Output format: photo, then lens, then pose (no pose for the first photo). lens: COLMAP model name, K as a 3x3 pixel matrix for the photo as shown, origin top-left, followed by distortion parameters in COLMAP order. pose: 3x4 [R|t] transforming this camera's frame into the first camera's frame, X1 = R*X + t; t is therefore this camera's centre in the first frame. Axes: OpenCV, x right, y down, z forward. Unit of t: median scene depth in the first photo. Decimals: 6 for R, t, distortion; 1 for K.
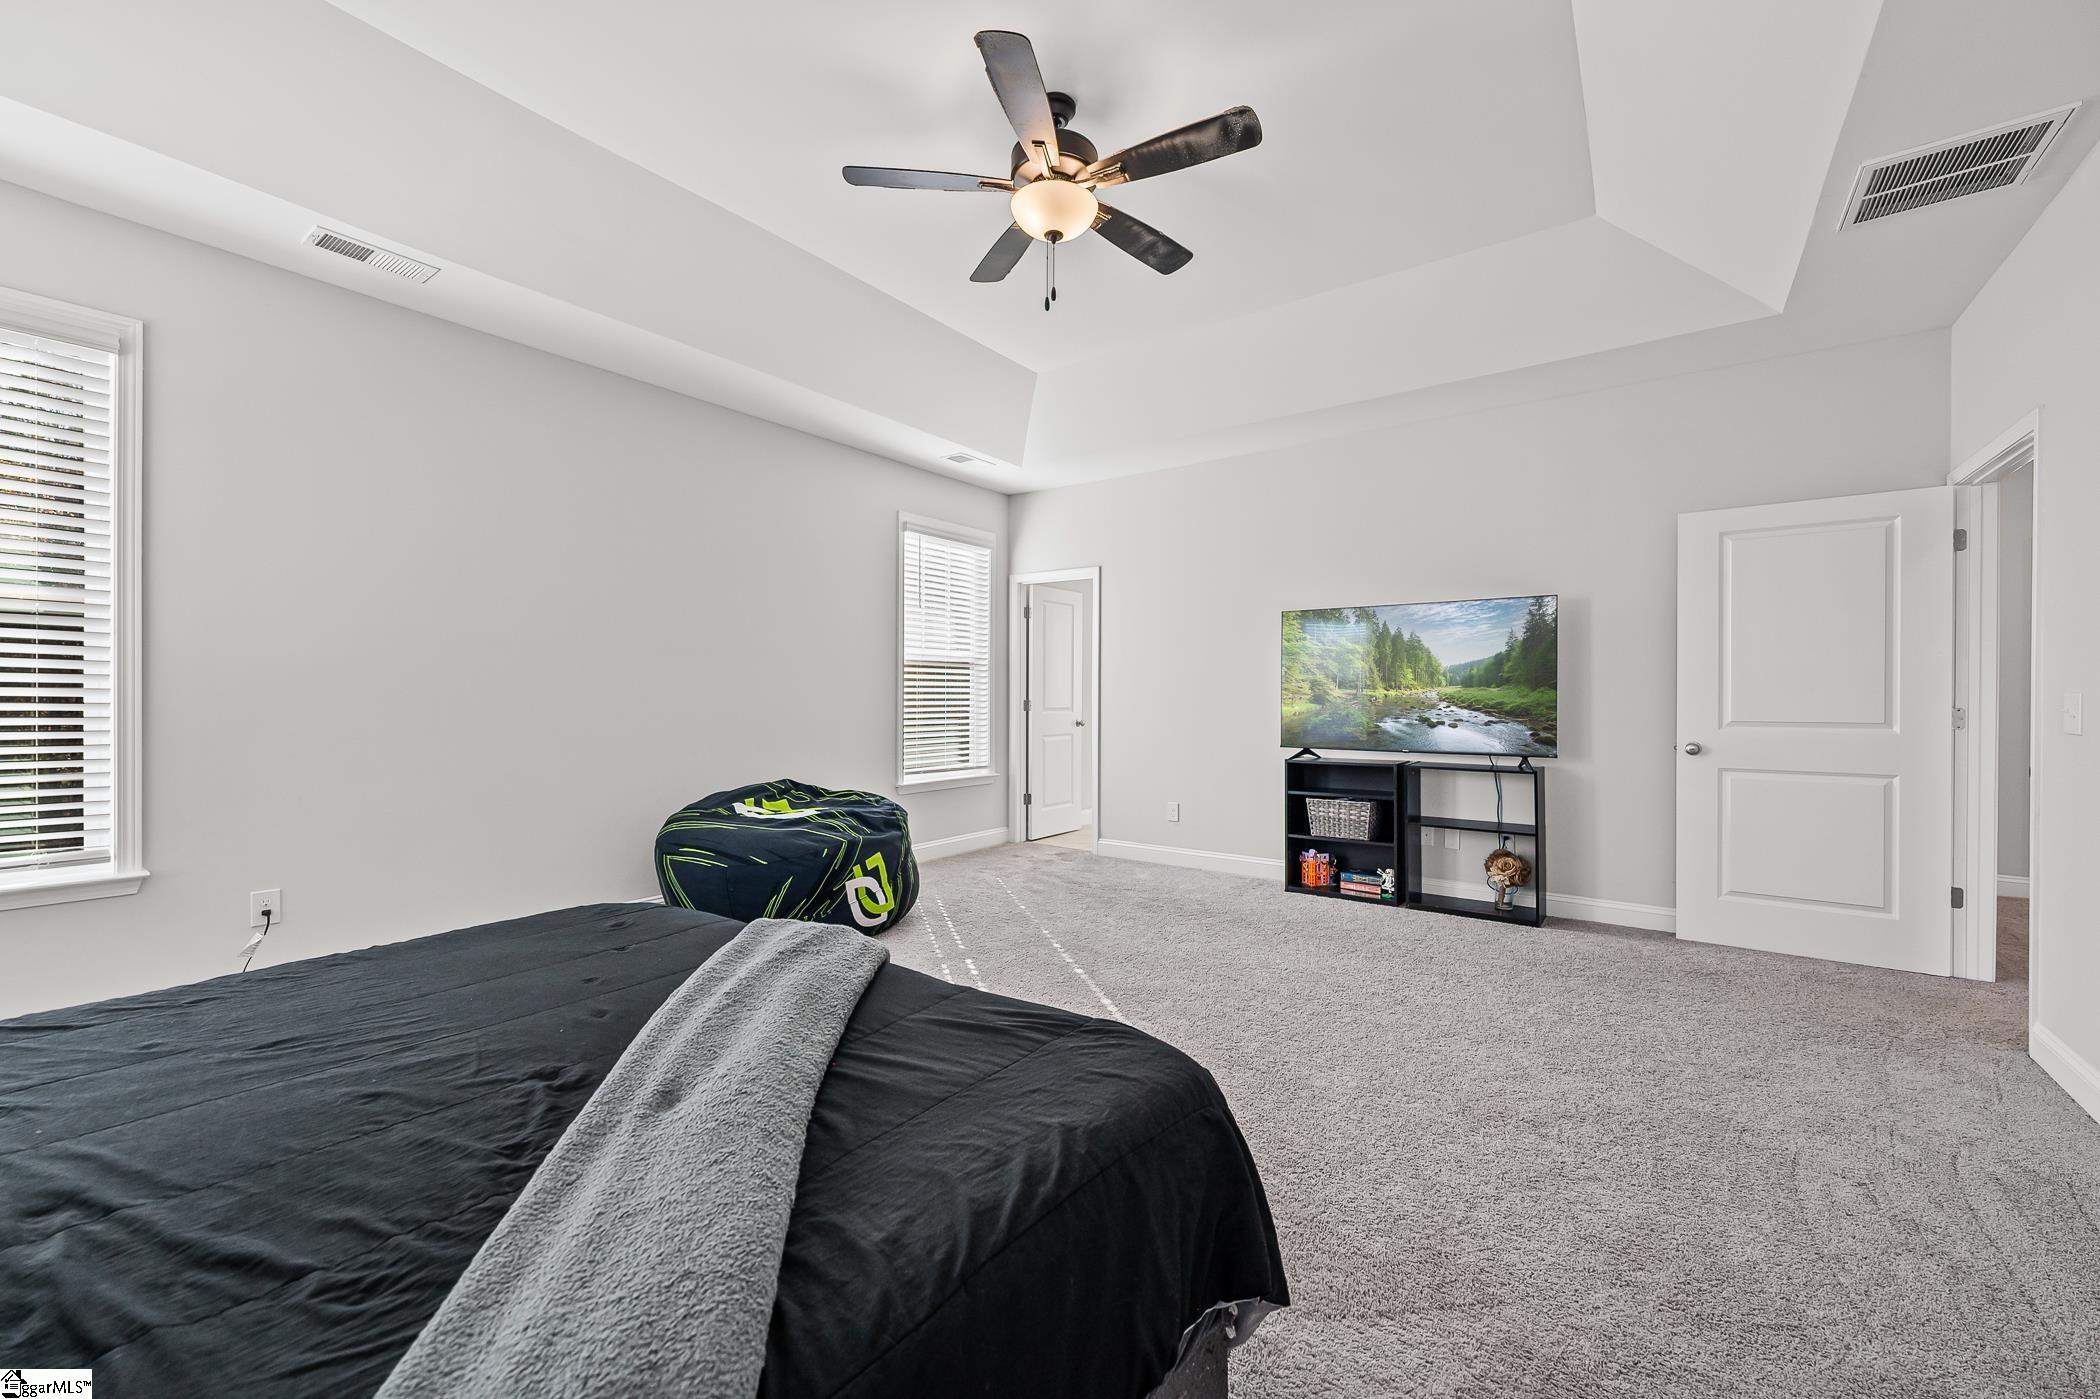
lens RADIAL K [[830.7, 0, 1050.0], [0, 830.7, 699.5], [0, 0, 1]] dist [0.000582, -0.000105]
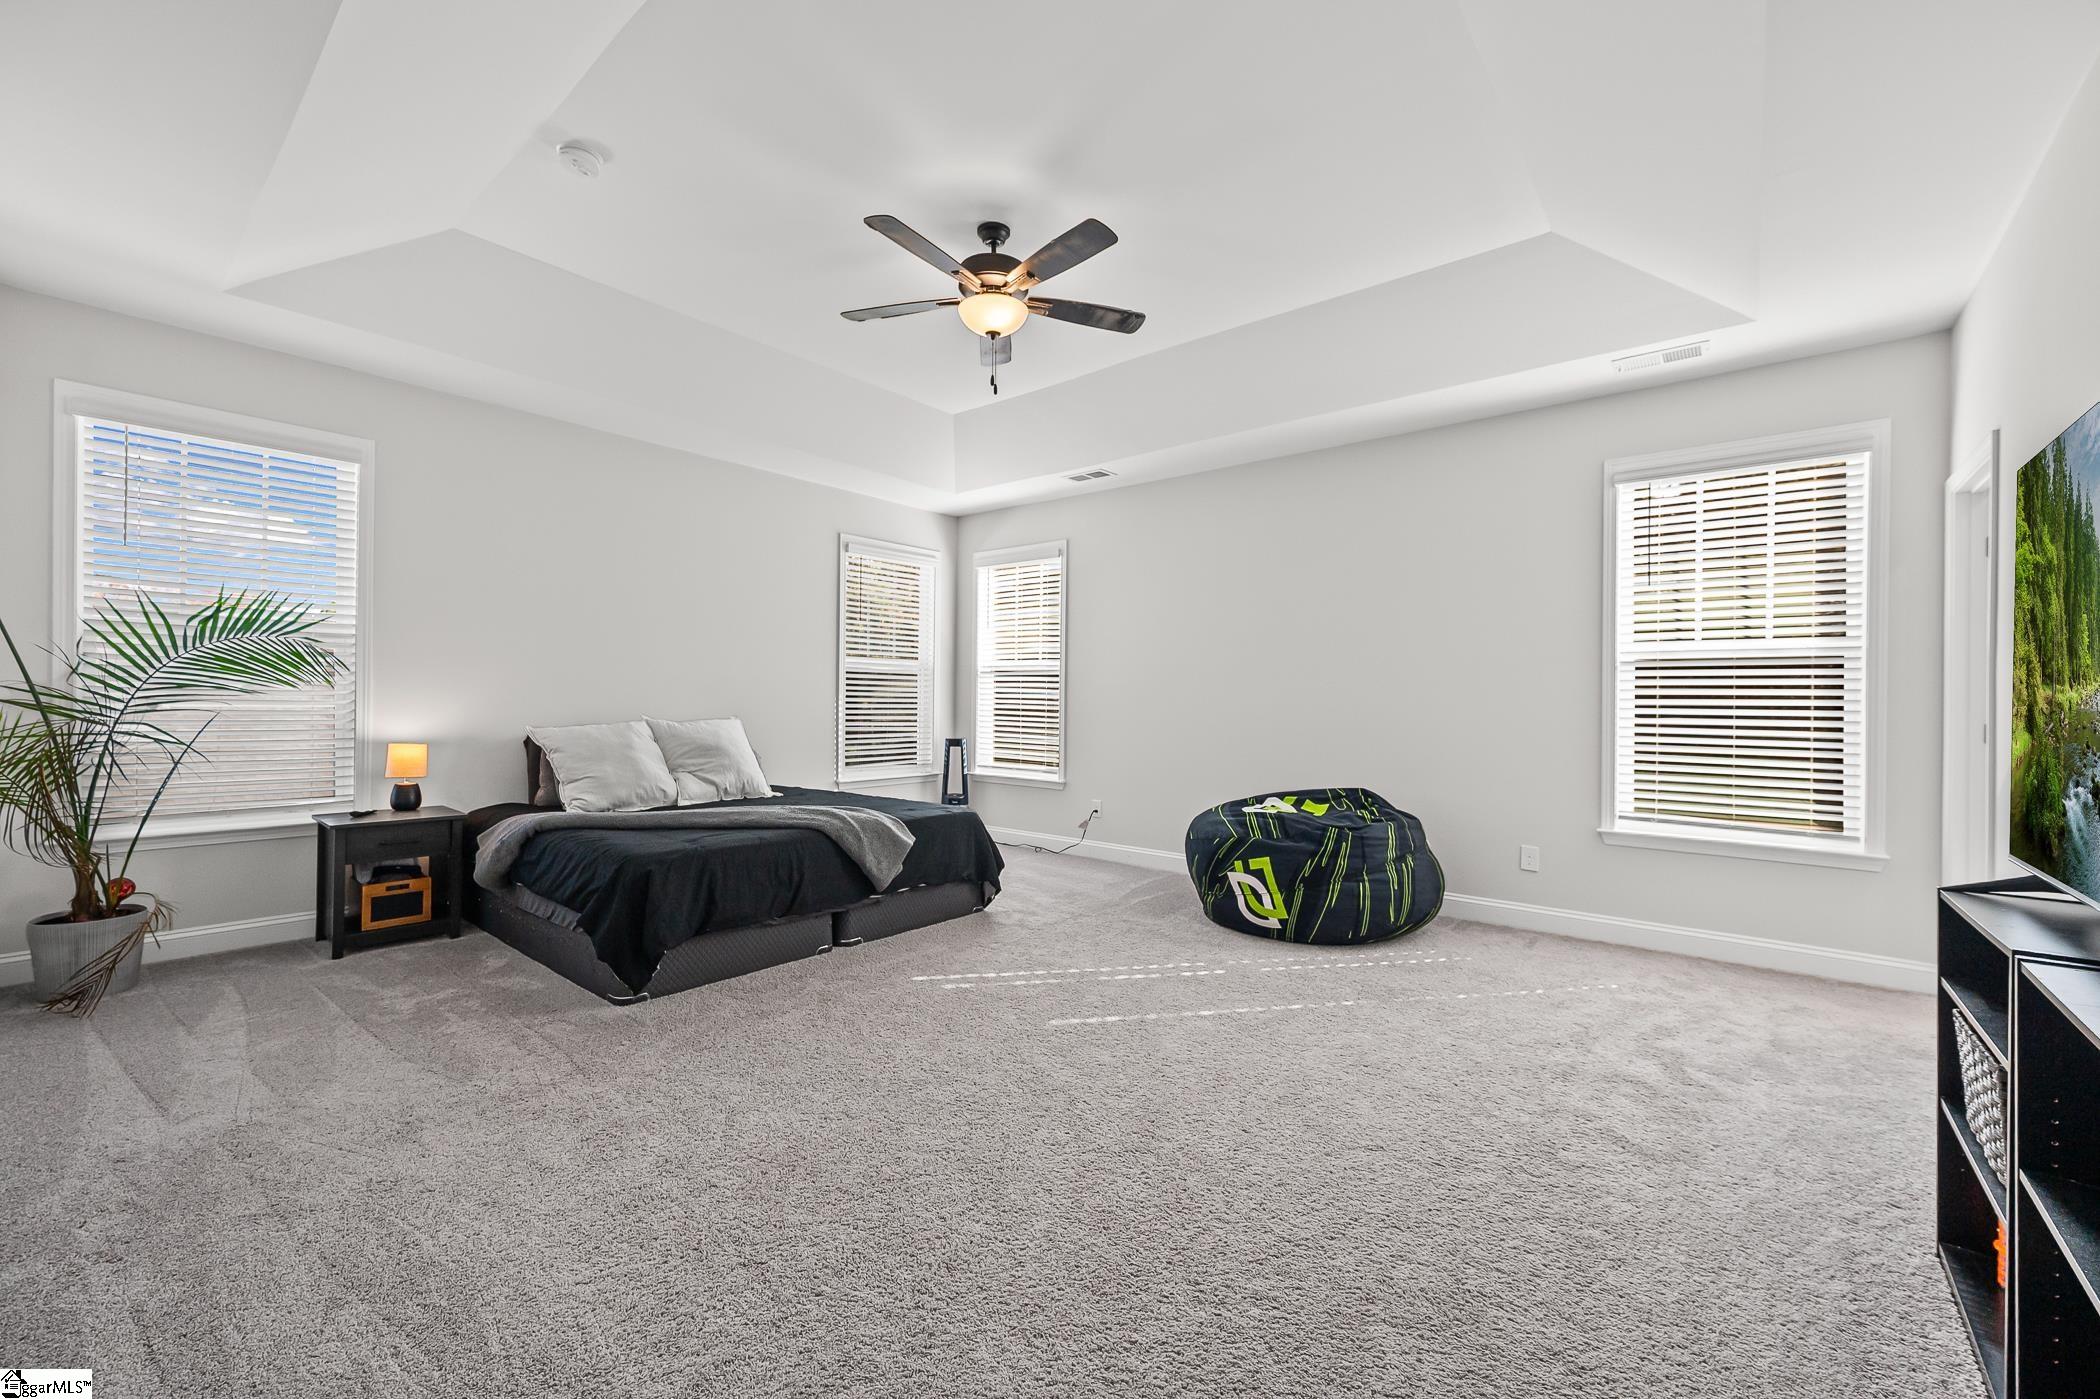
lens RADIAL K [[830.7, 0, 1050.0], [0, 830.7, 699.5], [0, 0, 1]] dist [0.000582, -0.000105]
pose [[-0.073950, -0.000309, -0.997262, 0.861539], [-0.016845, 0.999858, 0.000939, -0.009532], [0.997120, 0.016869, -0.073945, 0.814118]]
